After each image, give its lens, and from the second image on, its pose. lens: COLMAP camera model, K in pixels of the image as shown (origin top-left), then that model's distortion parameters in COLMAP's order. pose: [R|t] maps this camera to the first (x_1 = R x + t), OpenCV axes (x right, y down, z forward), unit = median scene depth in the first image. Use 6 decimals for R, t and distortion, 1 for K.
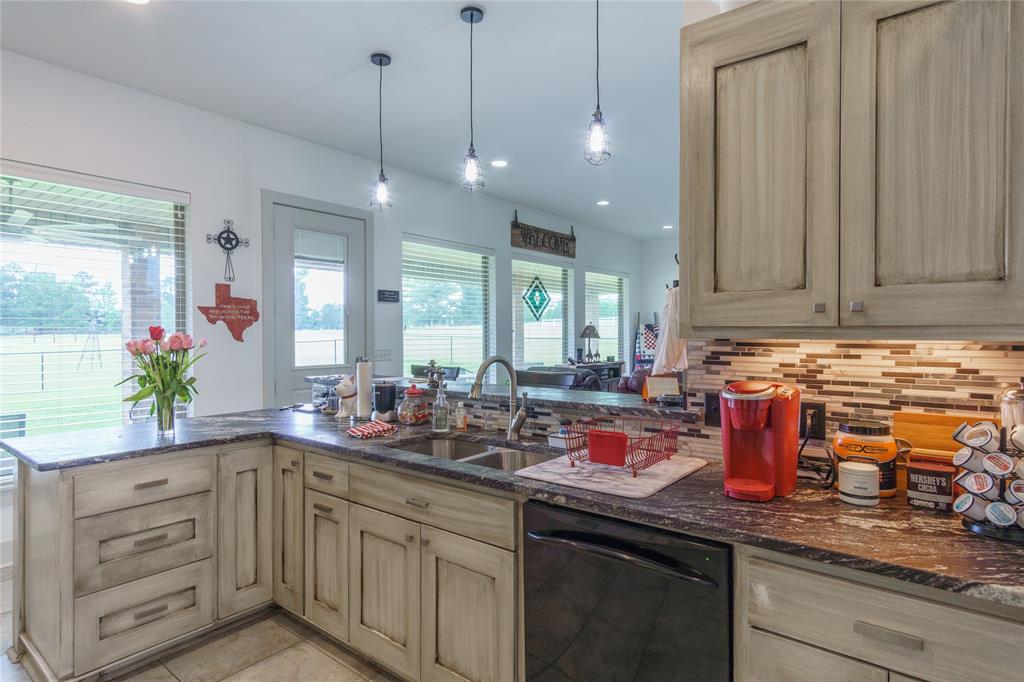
lens RADIAL K [[543.0, 0, 506.5], [0, 543.0, 335.1], [0, 0, 1]] dist [0.005576, 0.001037]
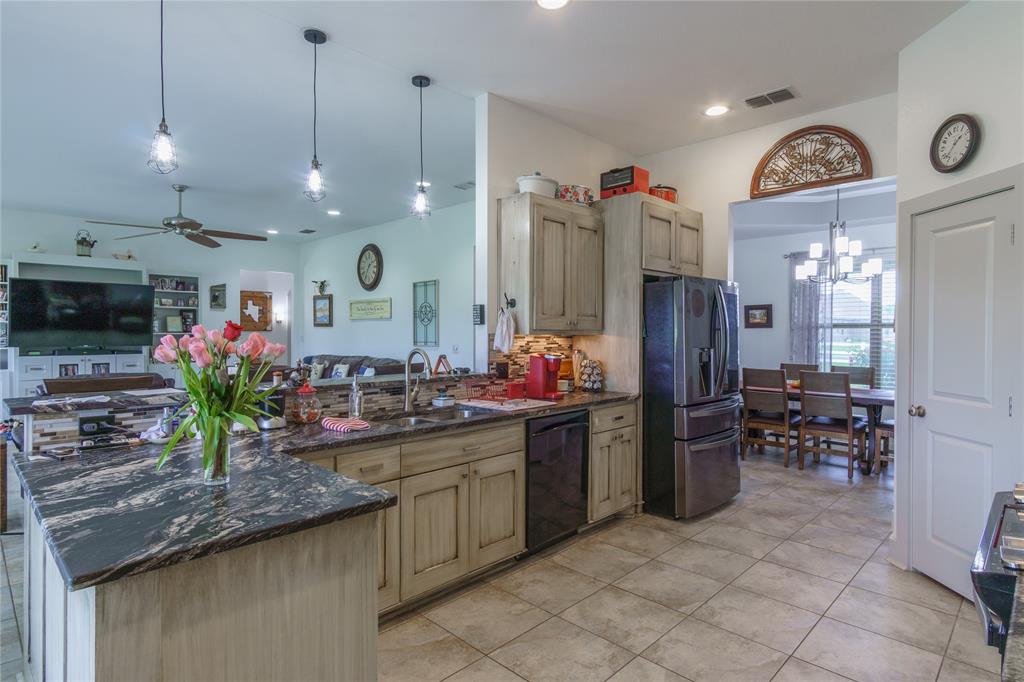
lens RADIAL K [[543.0, 0, 504.6], [0, 543.0, 334.5], [0, 0, 1]] dist [0.005576, 0.001037]
pose [[0.112432, -0.002461, 0.993656, -1.280624], [0.004523, 0.999988, 0.001965, 0.000287], [-0.993649, 0.004273, 0.112442, 0.594152]]
